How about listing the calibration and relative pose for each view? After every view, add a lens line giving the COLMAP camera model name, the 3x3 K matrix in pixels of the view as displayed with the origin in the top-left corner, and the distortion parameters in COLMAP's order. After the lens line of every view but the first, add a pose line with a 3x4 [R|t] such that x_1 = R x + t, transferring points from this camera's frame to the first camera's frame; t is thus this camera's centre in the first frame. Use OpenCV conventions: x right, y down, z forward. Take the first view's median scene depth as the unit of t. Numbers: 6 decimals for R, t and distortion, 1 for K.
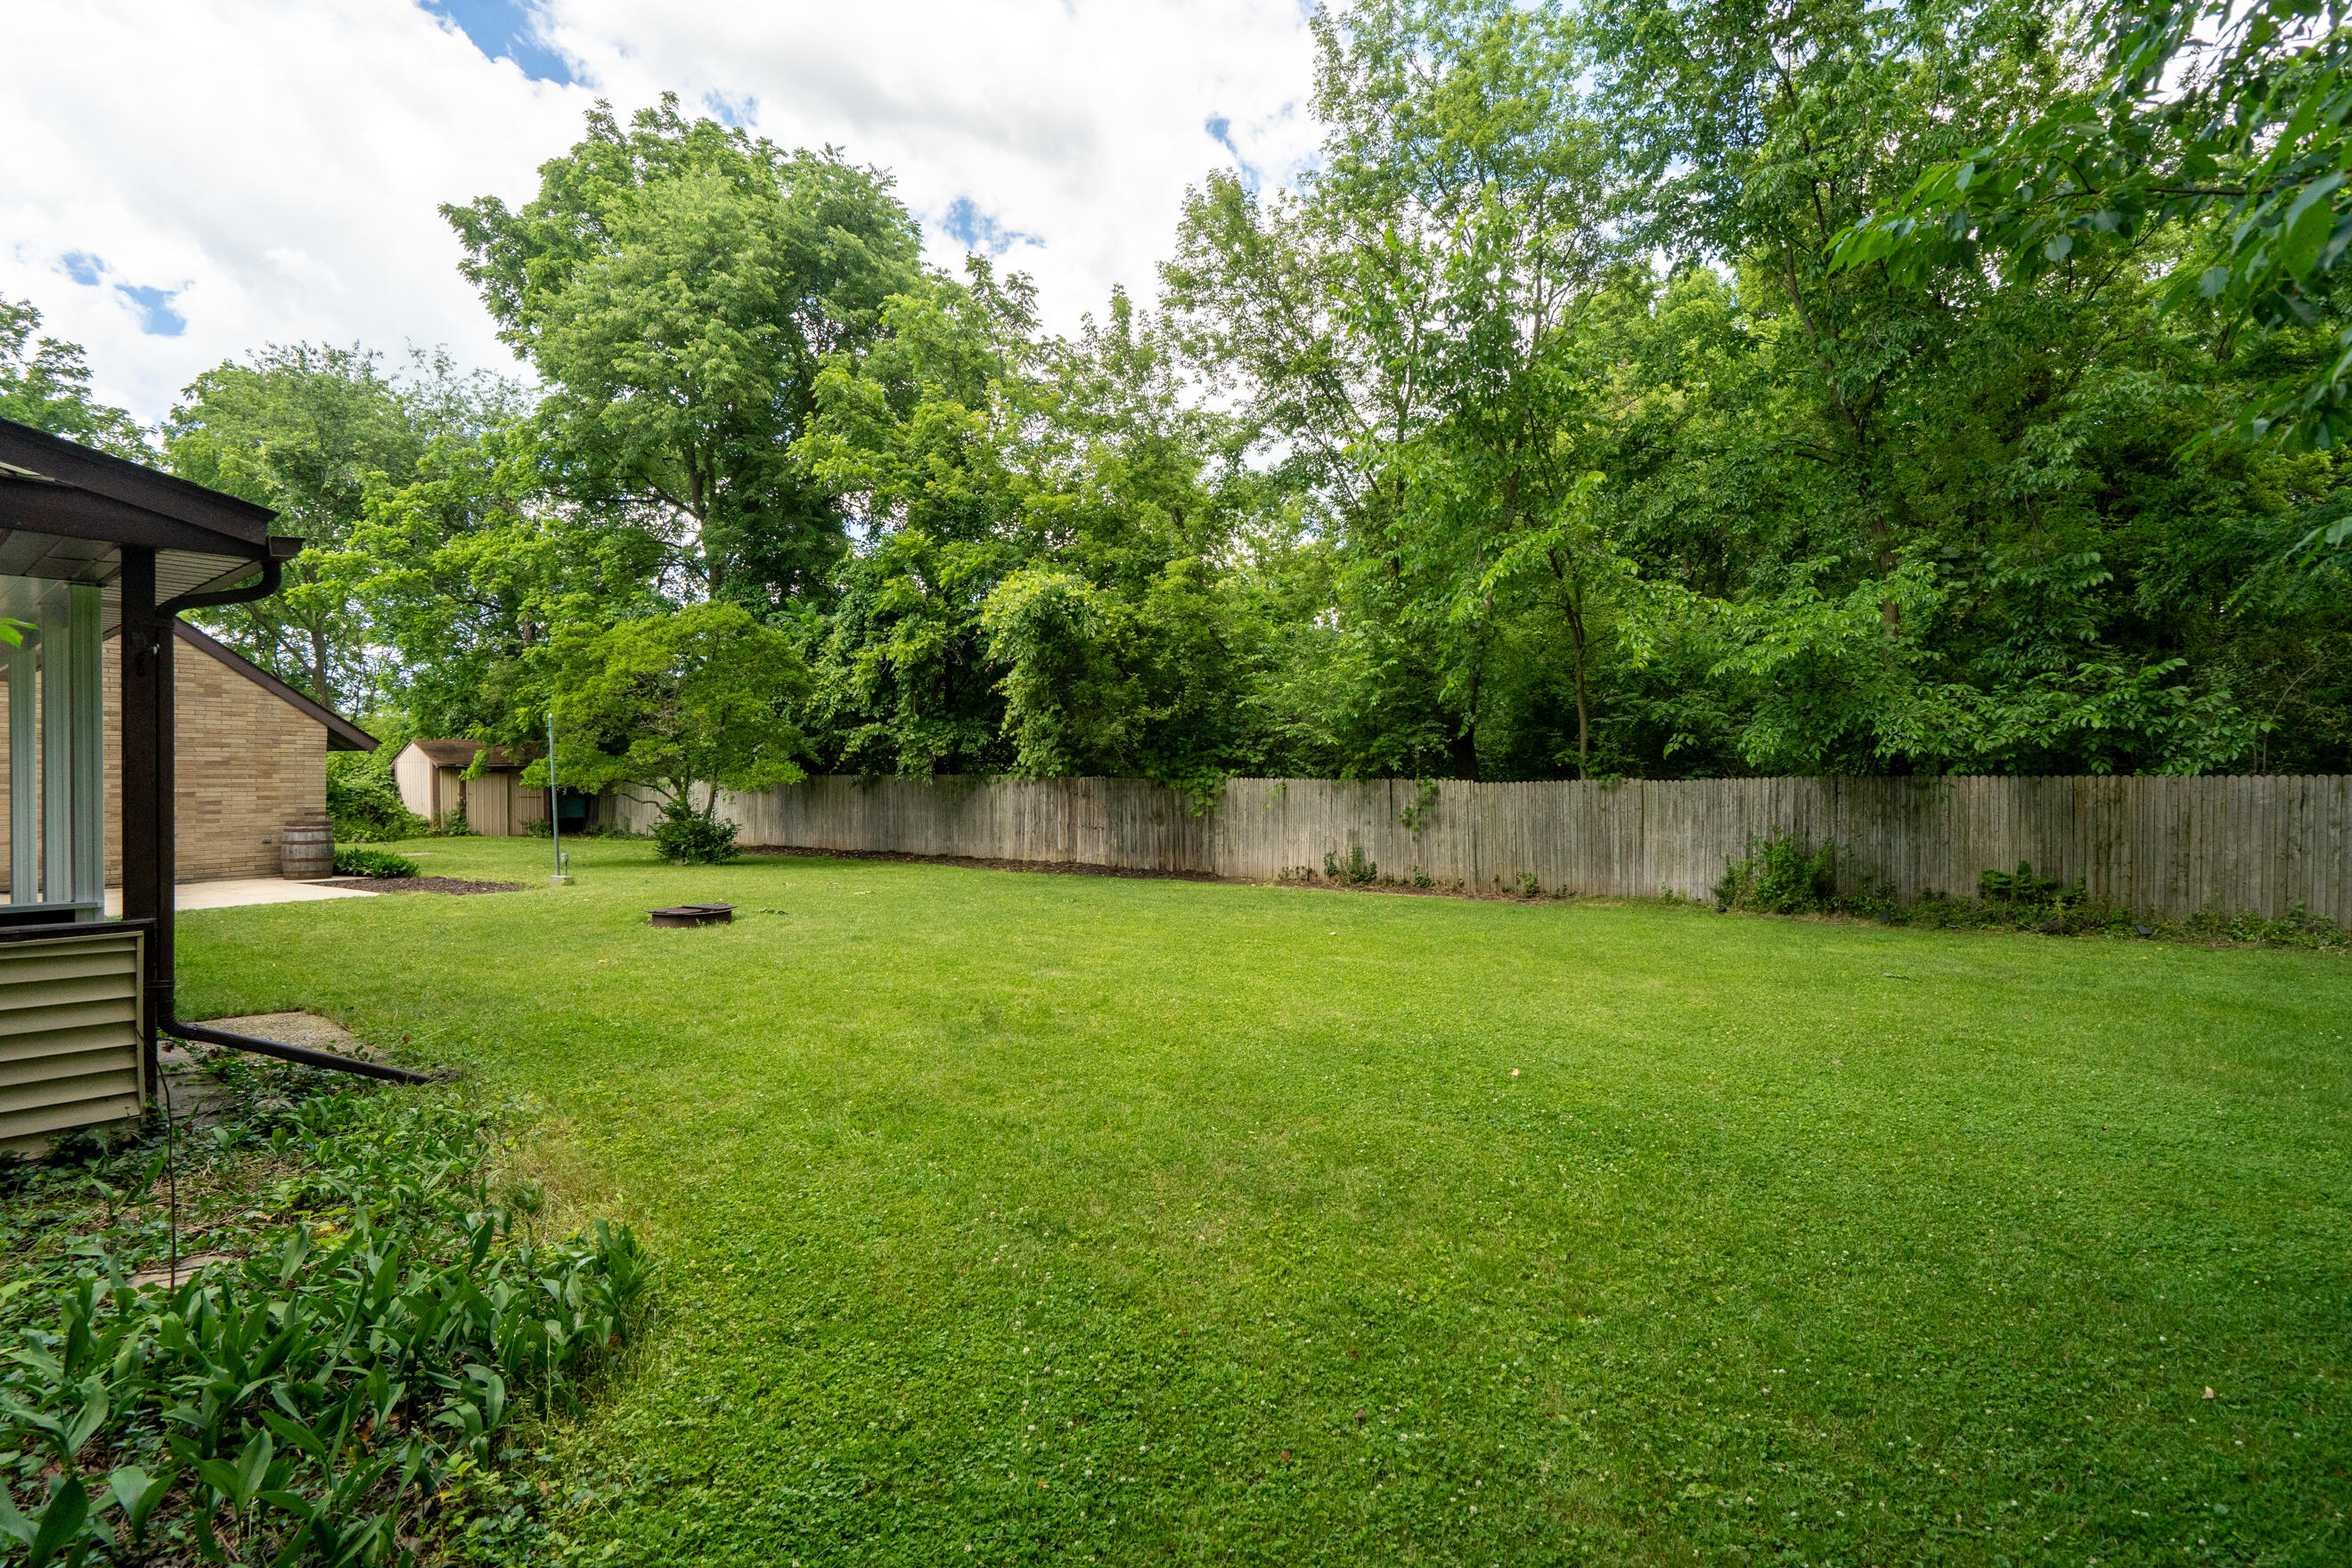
lens RADIAL K [[1068.7, 0, 1172.7], [0, 1068.7, 785.4], [0, 0, 1]] dist [-0.007473, 0.001319]
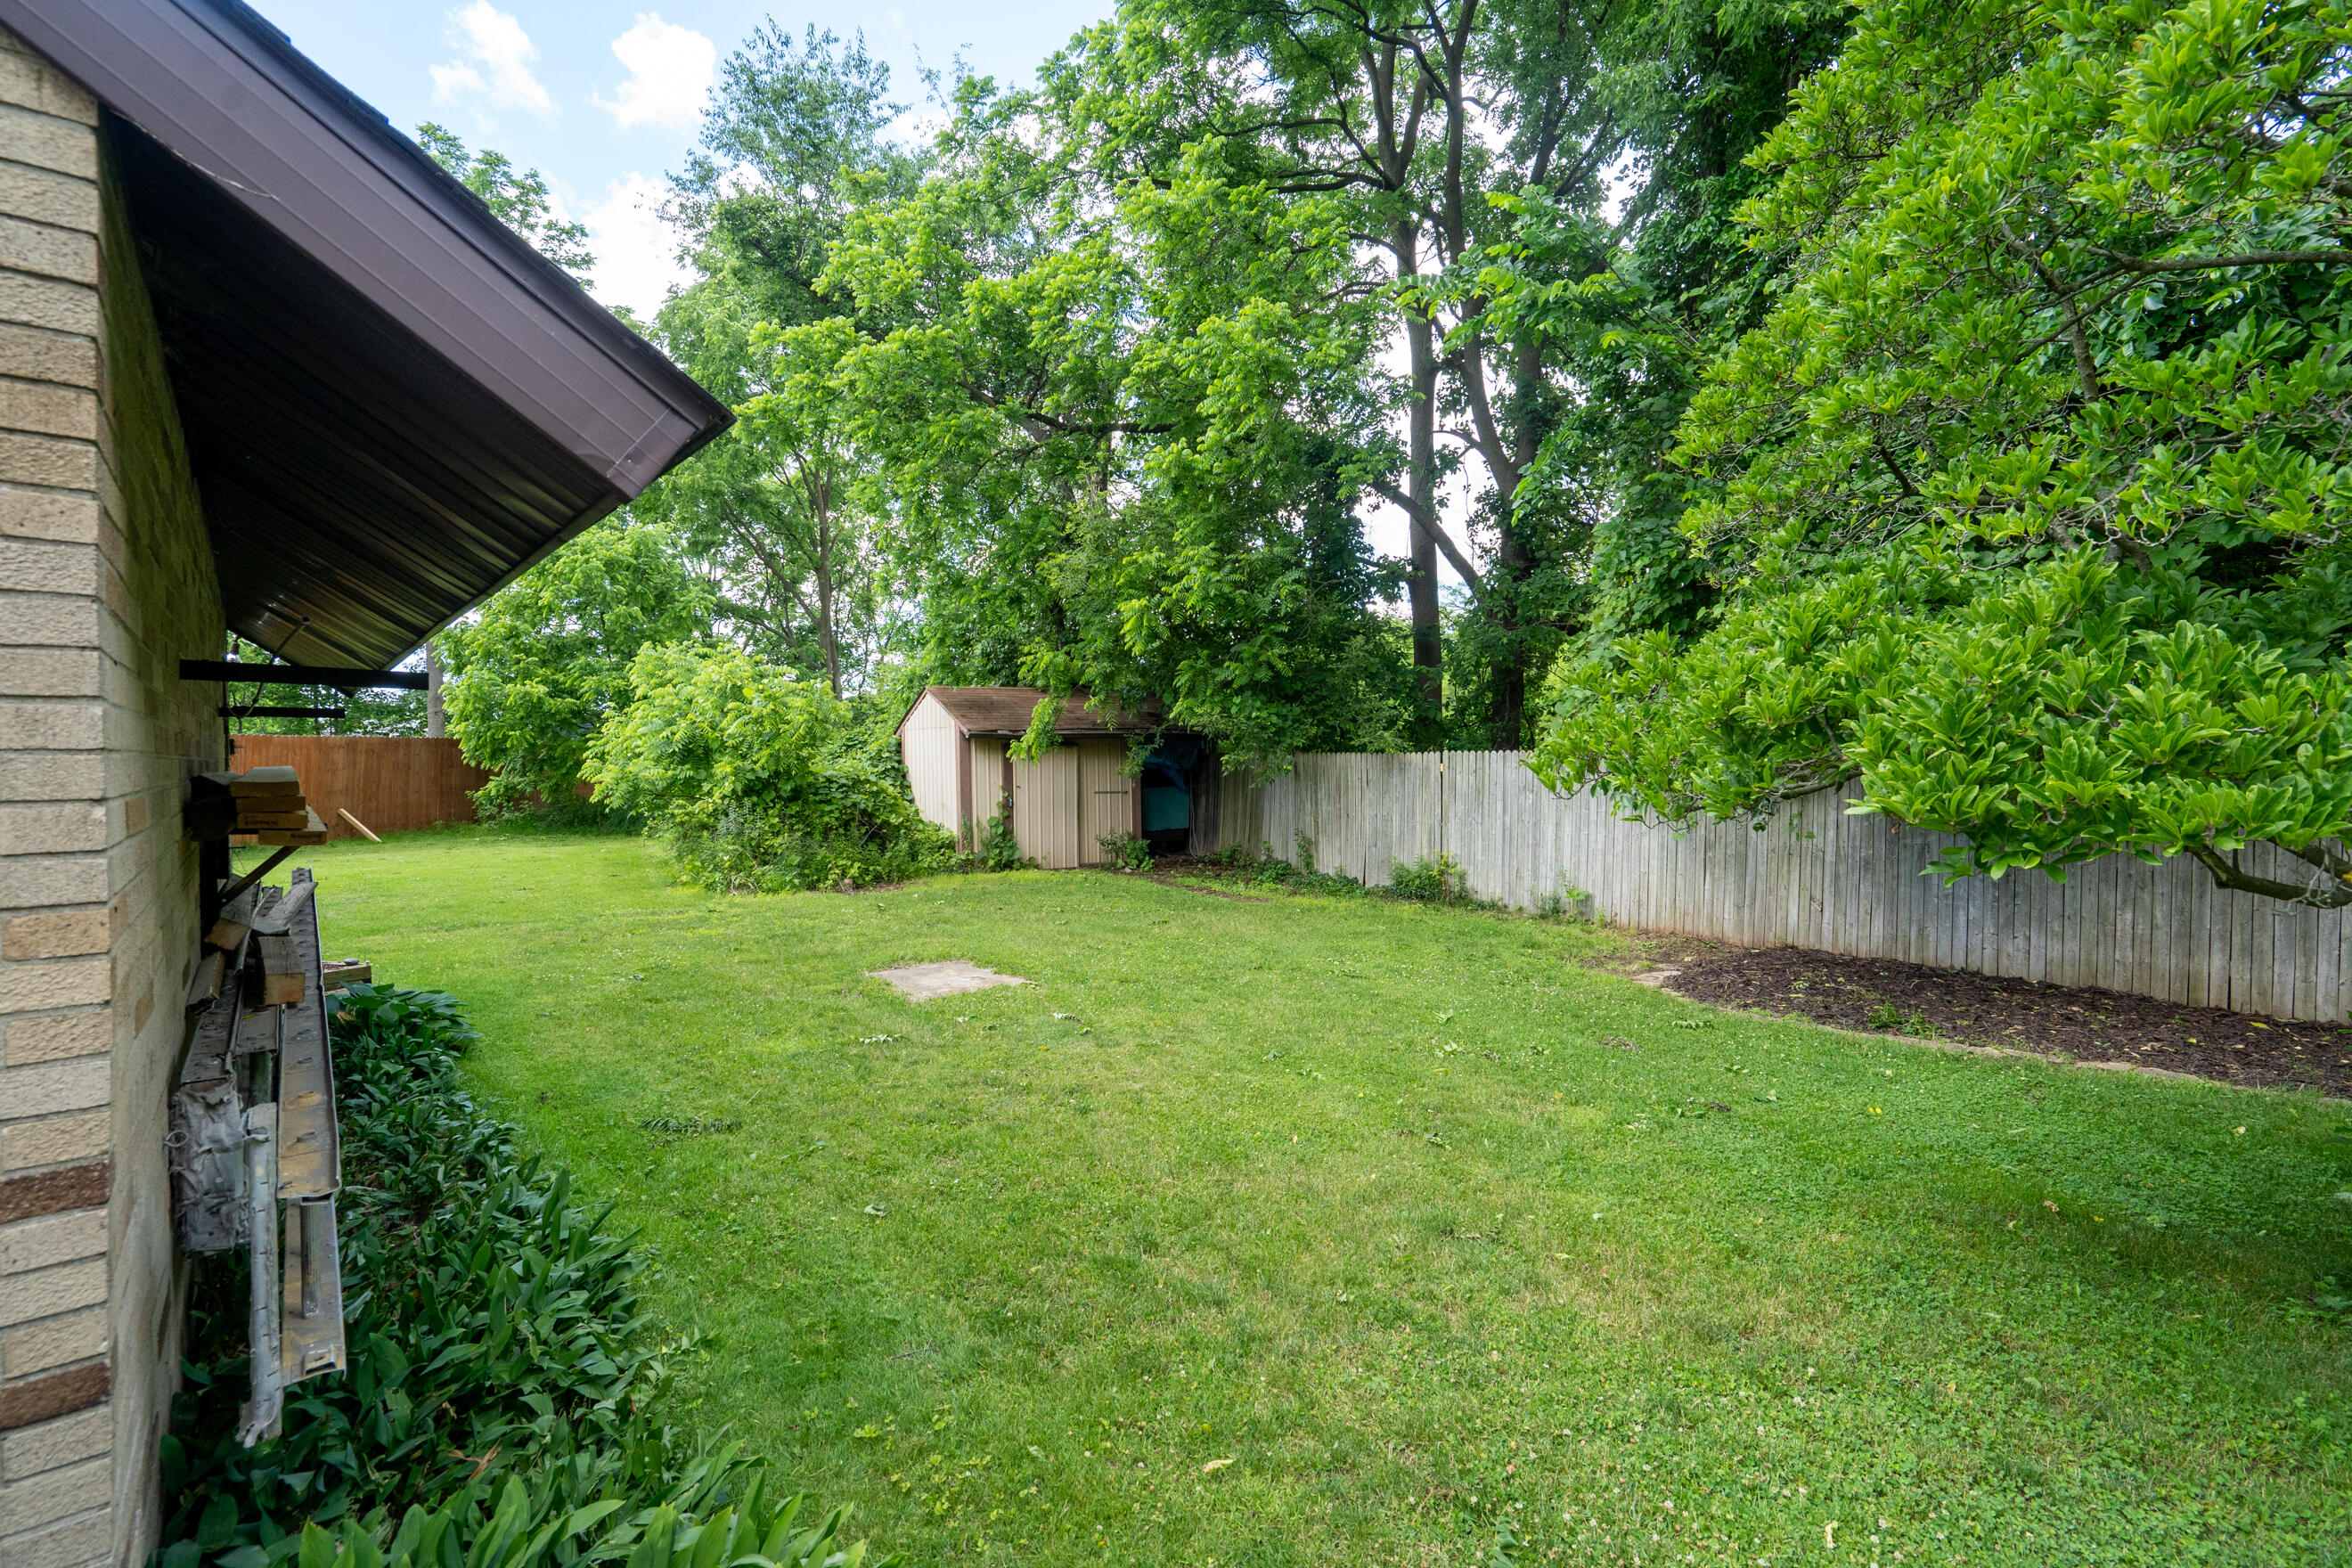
lens RADIAL K [[1068.7, 0, 1161.5], [0, 1068.7, 783.1], [0, 0, 1]] dist [-0.007473, 0.001319]
pose [[0.920188, 0.007513, -0.391404, -0.395601], [-0.000926, 0.999855, 0.017014, -0.003277], [0.391475, -0.015293, 0.920062, 0.551518]]
